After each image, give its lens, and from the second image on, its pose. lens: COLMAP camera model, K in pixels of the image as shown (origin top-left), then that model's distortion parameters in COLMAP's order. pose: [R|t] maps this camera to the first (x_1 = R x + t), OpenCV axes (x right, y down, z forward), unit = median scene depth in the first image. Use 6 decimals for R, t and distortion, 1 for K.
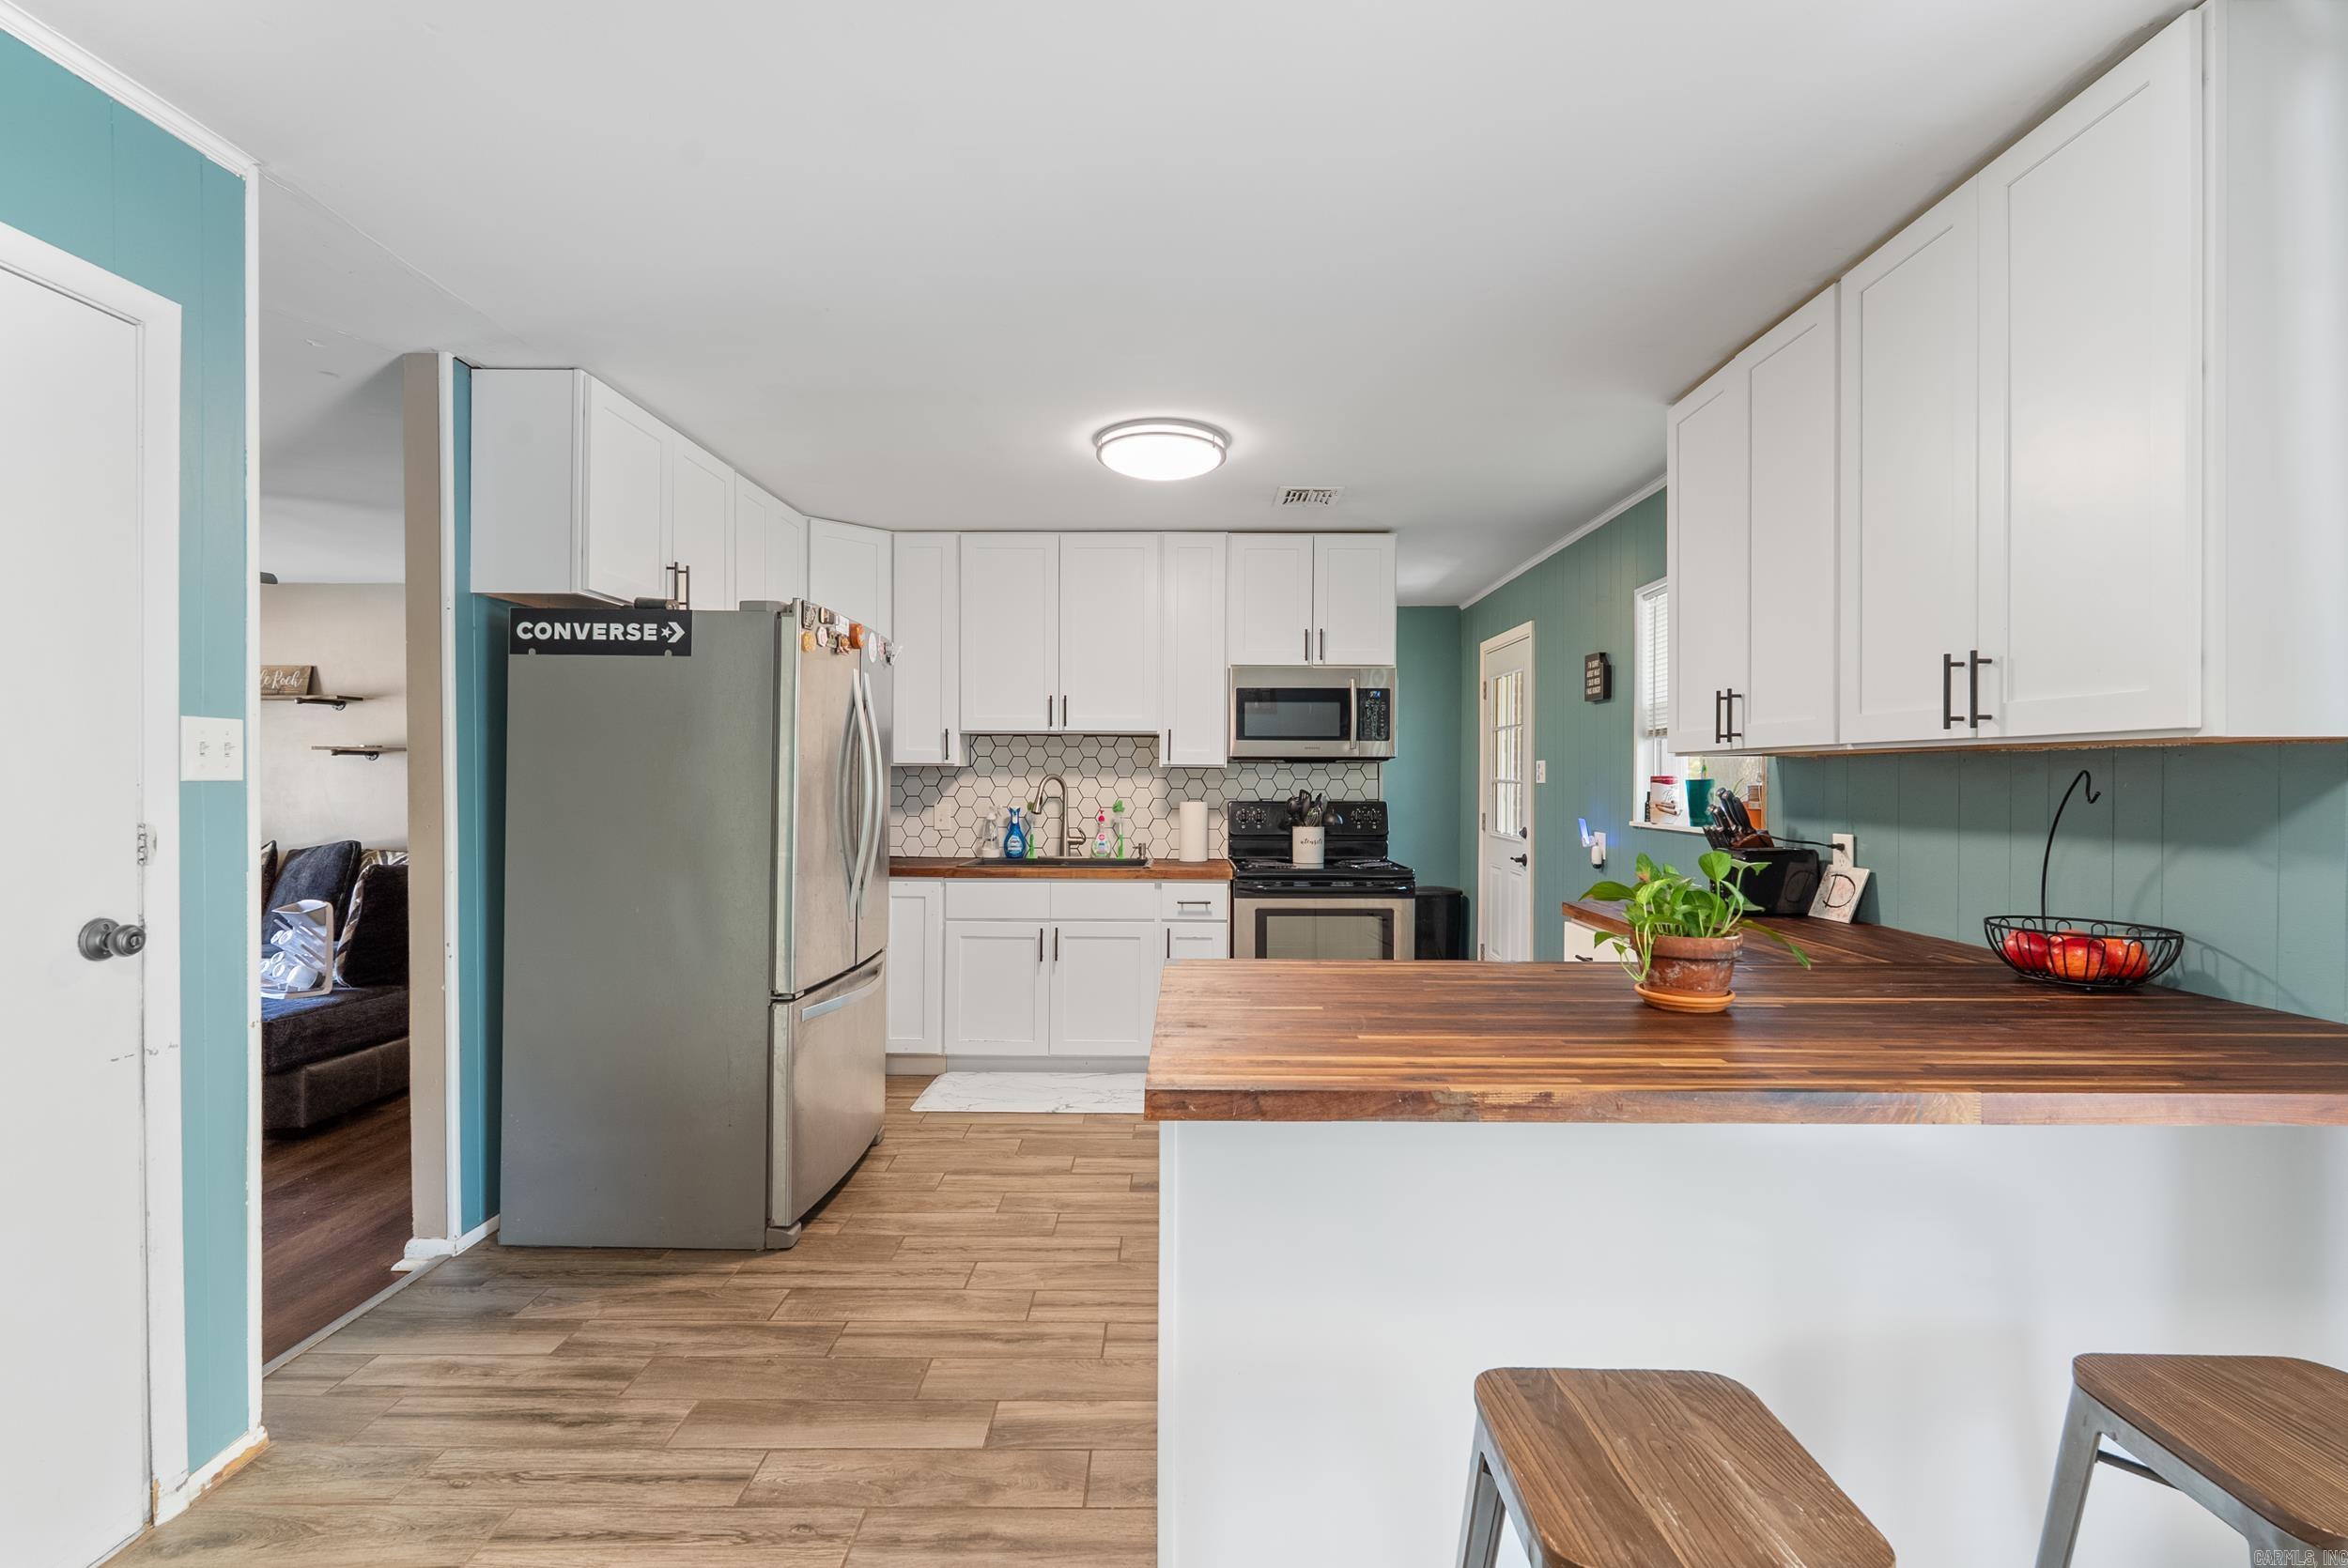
lens RADIAL K [[1041.5, 0, 1174.0], [0, 1041.5, 784.0], [0, 0, 1]] dist [-0.003166, -0.000279]
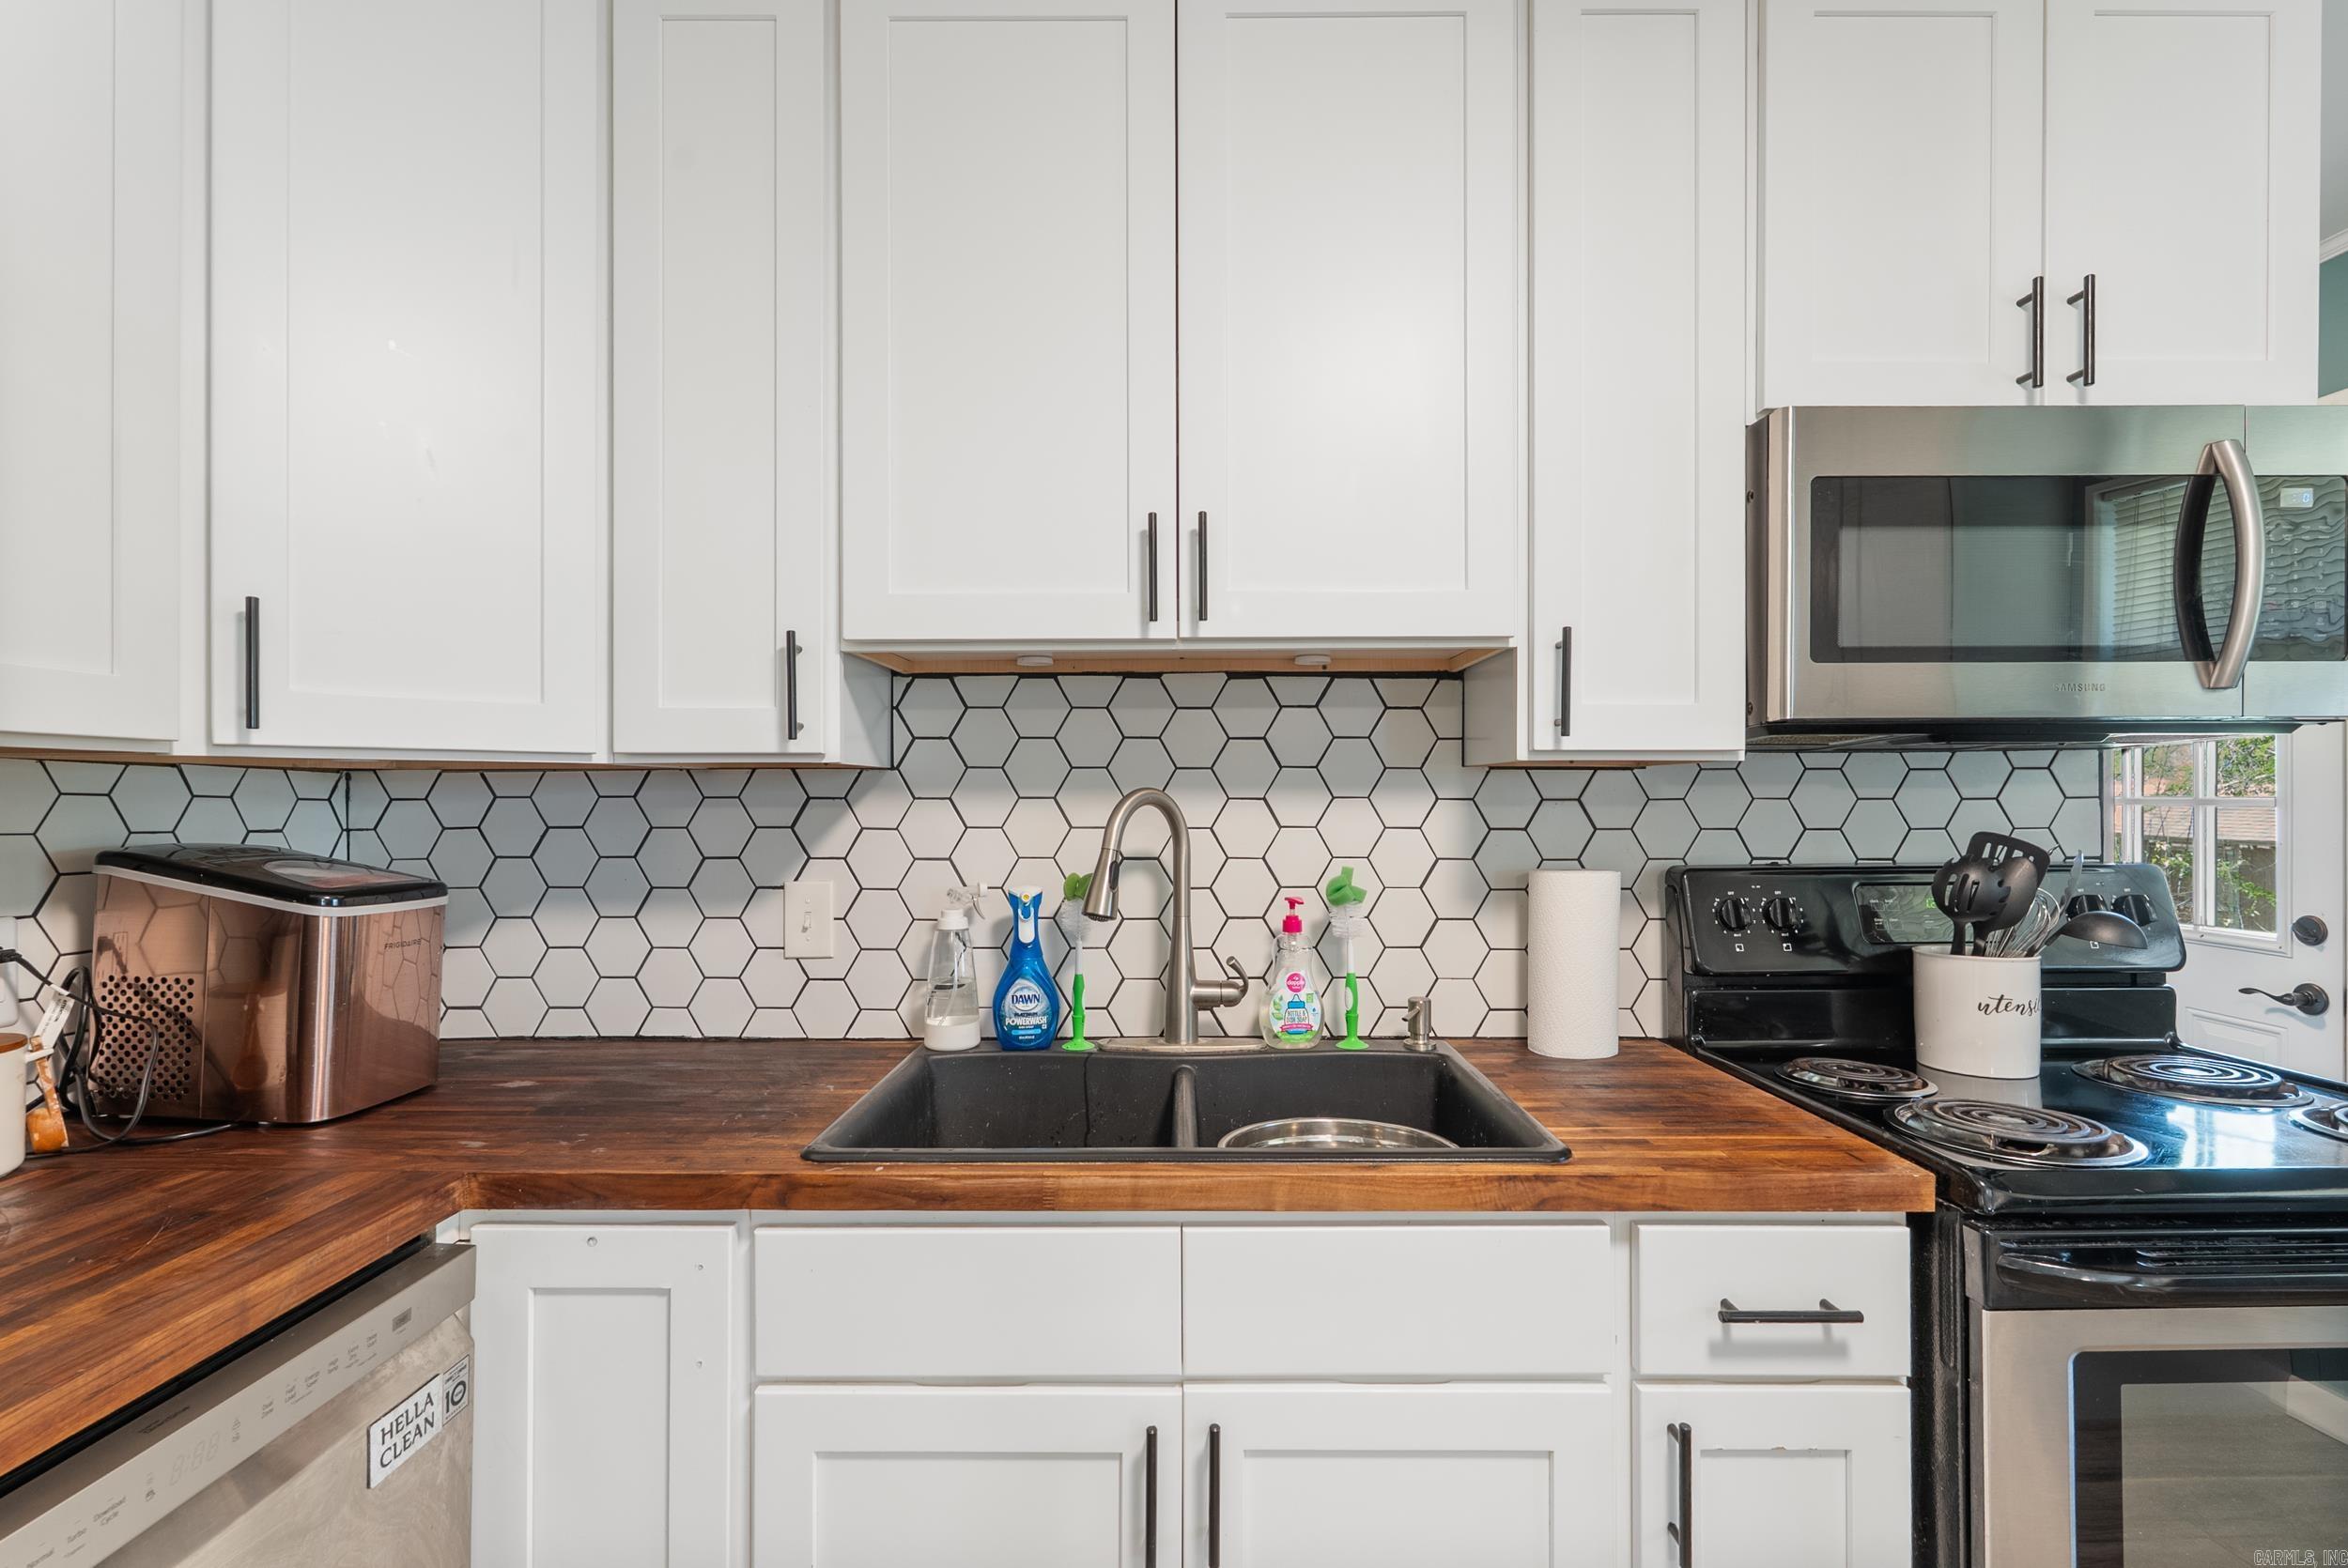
lens RADIAL K [[1043.9, 0, 1174.3], [0, 1043.9, 799.4], [0, 0, 1]] dist [-0.001895, 0.000072]
pose [[0.999942, -0.007472, 0.007783, -0.122130], [0.007525, 0.999948, -0.006845, -0.004245], [-0.007732, 0.006903, 0.999946, 0.756283]]
